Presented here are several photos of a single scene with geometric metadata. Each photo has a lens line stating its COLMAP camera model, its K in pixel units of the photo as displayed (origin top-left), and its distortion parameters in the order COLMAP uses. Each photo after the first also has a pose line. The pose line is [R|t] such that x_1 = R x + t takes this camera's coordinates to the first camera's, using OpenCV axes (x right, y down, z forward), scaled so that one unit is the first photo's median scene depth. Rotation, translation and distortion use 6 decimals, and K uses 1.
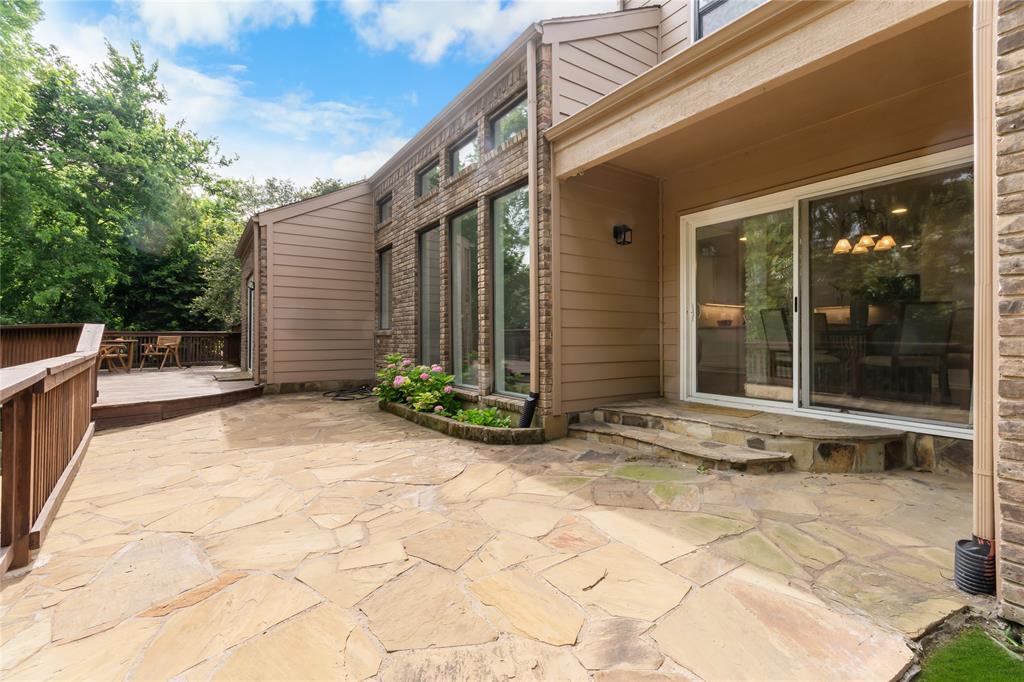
lens RADIAL K [[463.8, 0, 506.4], [0, 463.8, 331.2], [0, 0, 1]] dist [-0.018114, -0.005360]
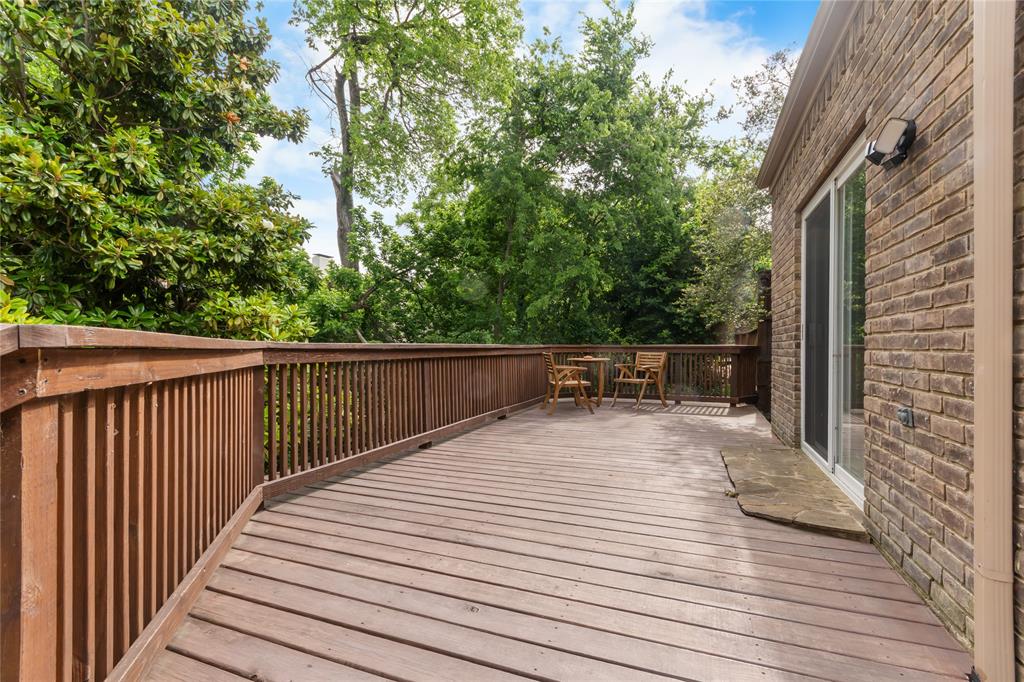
lens RADIAL K [[463.8, 0, 510.2], [0, 463.8, 340.9], [0, 0, 1]] dist [-0.018114, -0.005360]
pose [[0.558103, -0.007291, -0.829740, -0.336908], [0.009378, 0.999953, -0.002479, -0.006059], [0.829719, -0.006398, 0.558145, 0.521311]]
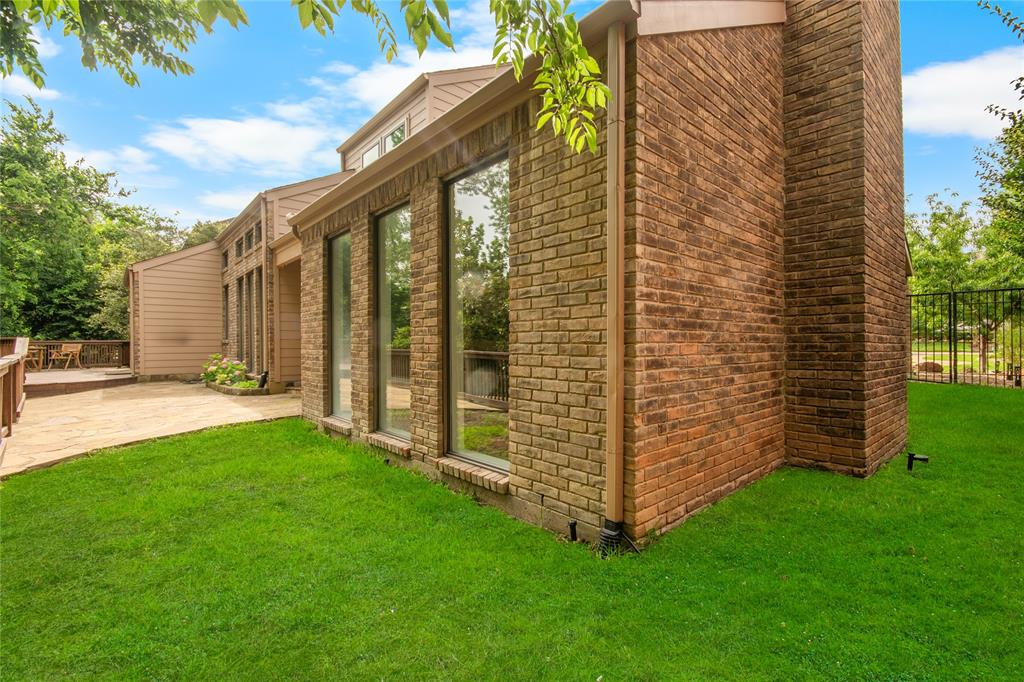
lens RADIAL K [[463.8, 0, 513.8], [0, 463.8, 344.5], [0, 0, 1]] dist [-0.018114, -0.005360]
pose [[0.990555, -0.002902, 0.137082, 0.351866], [0.001105, 0.999913, 0.013180, -0.004688], [-0.137108, -0.012904, 0.990472, -0.473848]]
